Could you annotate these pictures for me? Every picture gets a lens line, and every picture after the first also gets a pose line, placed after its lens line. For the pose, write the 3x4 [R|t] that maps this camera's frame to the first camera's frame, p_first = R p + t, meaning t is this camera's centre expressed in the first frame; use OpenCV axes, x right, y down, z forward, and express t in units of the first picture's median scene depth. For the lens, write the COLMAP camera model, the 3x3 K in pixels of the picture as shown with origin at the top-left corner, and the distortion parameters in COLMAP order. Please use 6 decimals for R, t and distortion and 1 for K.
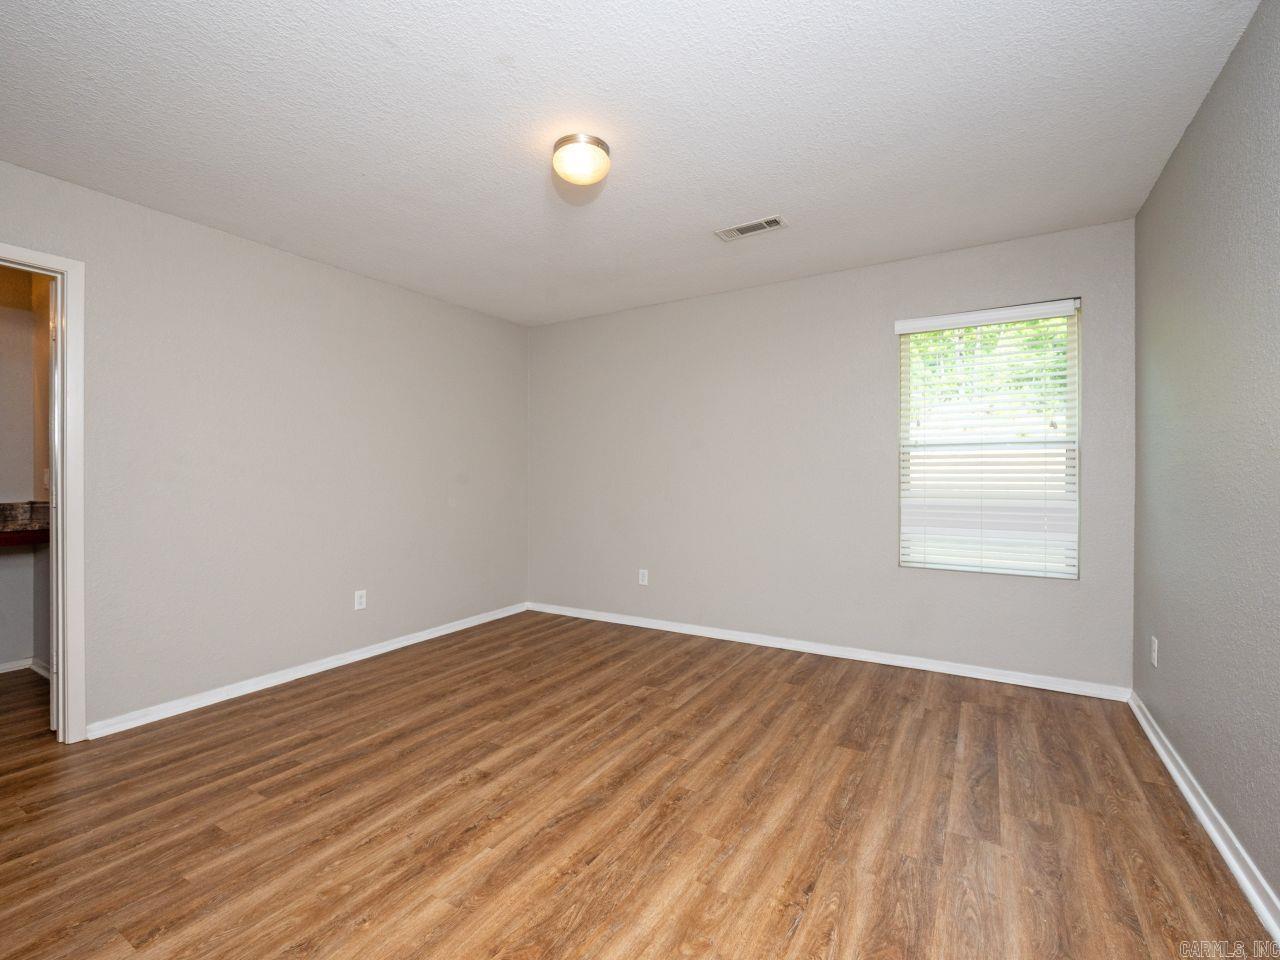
lens RADIAL K [[593.1, 0, 640.0], [0, 593.1, 480.0], [0, 0, 1]] dist [-0.000953, -0.000466]
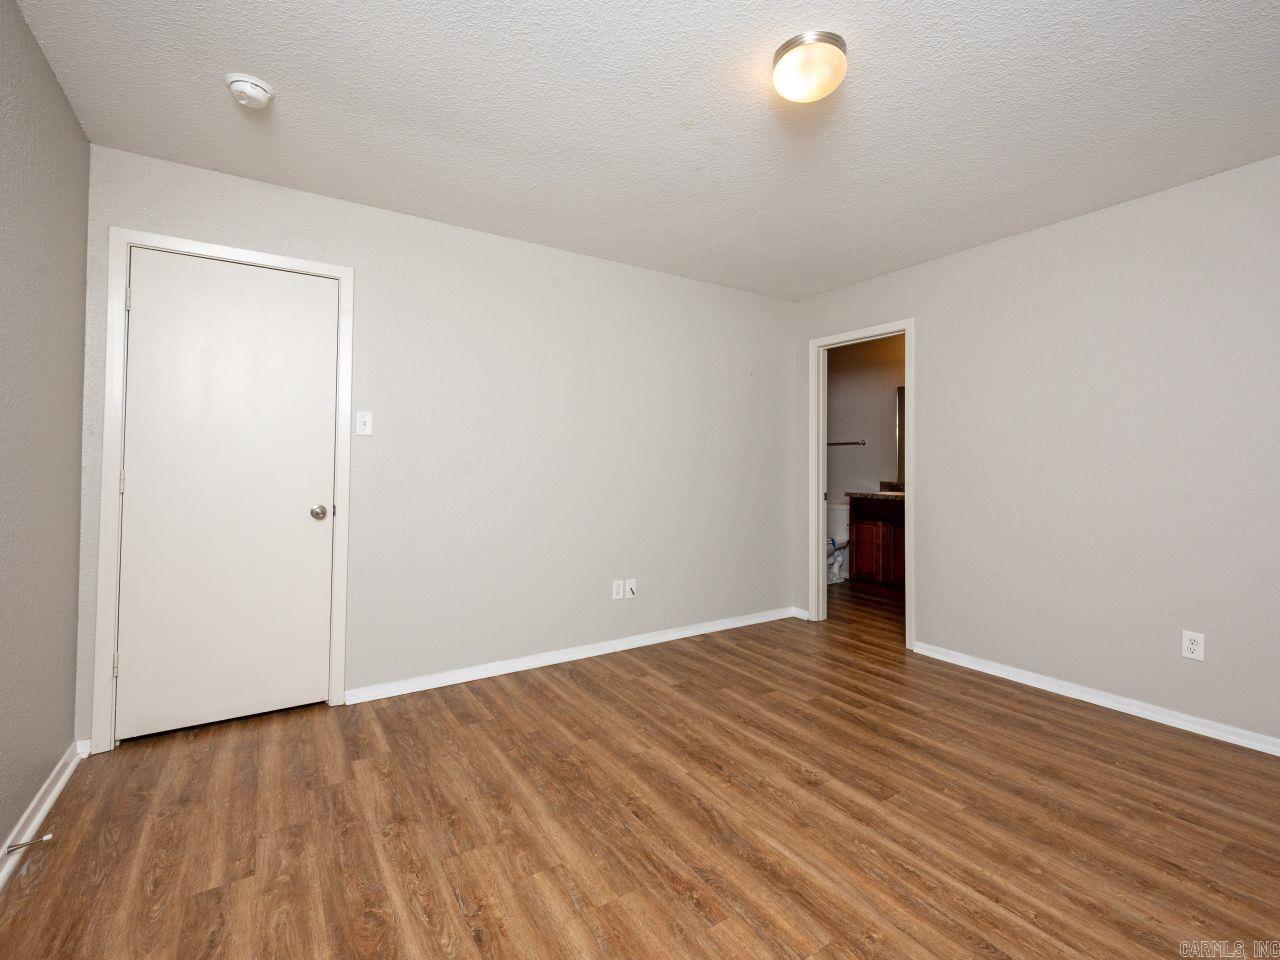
lens RADIAL K [[577.3, 0, 630.6], [0, 577.3, 454.2], [0, 0, 1]] dist [0.000073, -0.000411]
pose [[-0.455883, -0.014601, -0.889920, 0.676792], [-0.009644, 0.999888, -0.011465, -0.011978], [0.889987, 0.003356, -0.455973, 1.127174]]
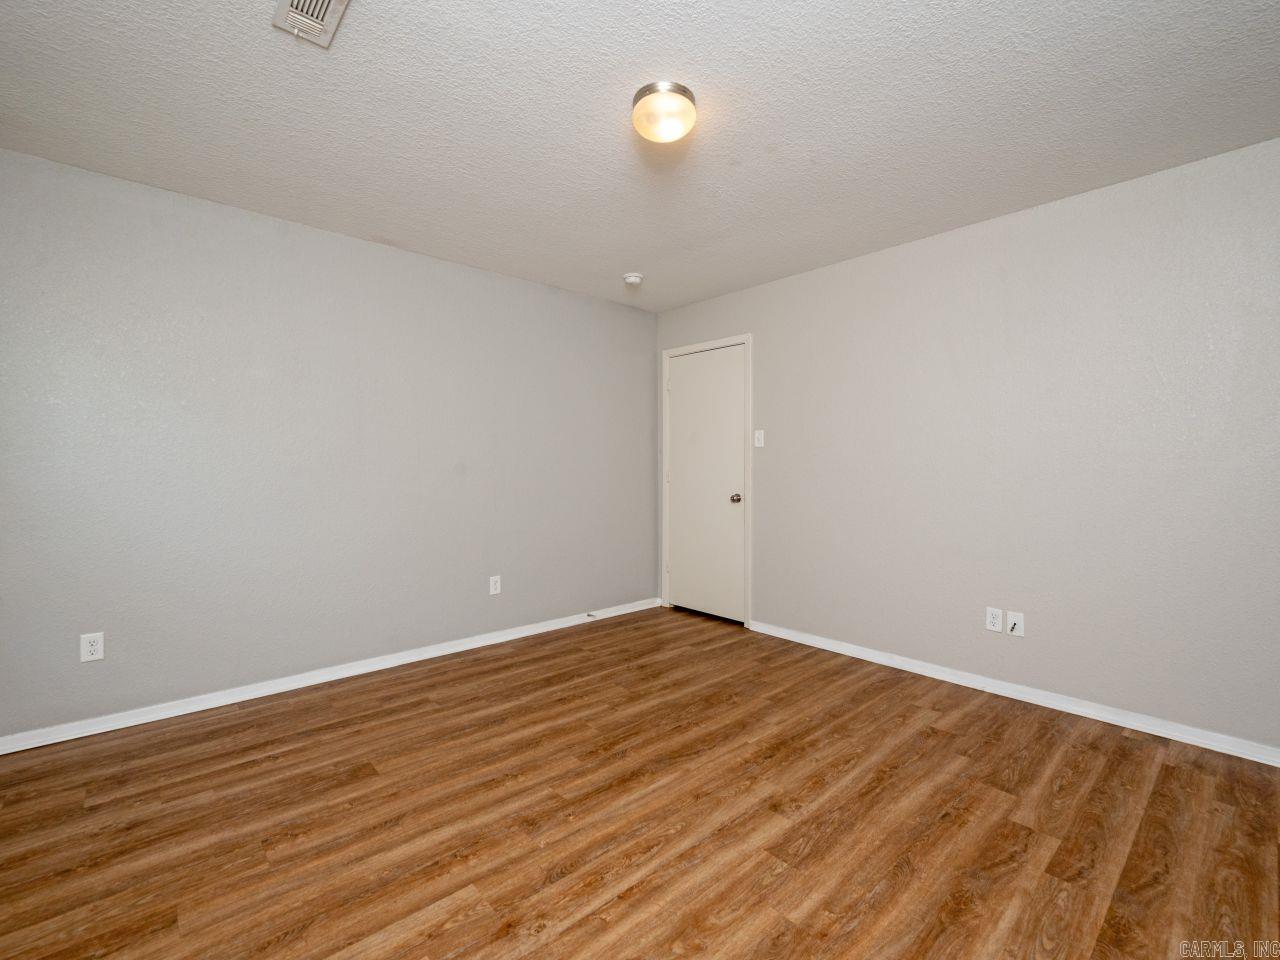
lens RADIAL K [[551.1, 0, 640.0], [0, 551.1, 480.0], [0, 0, 1]] dist [-0.001361, 0.000118]
pose [[-0.958614, -0.005965, 0.284648, -0.291182], [0.002839, 0.999531, 0.030507, -0.015109], [-0.284696, 0.030052, -0.958147, 1.778448]]
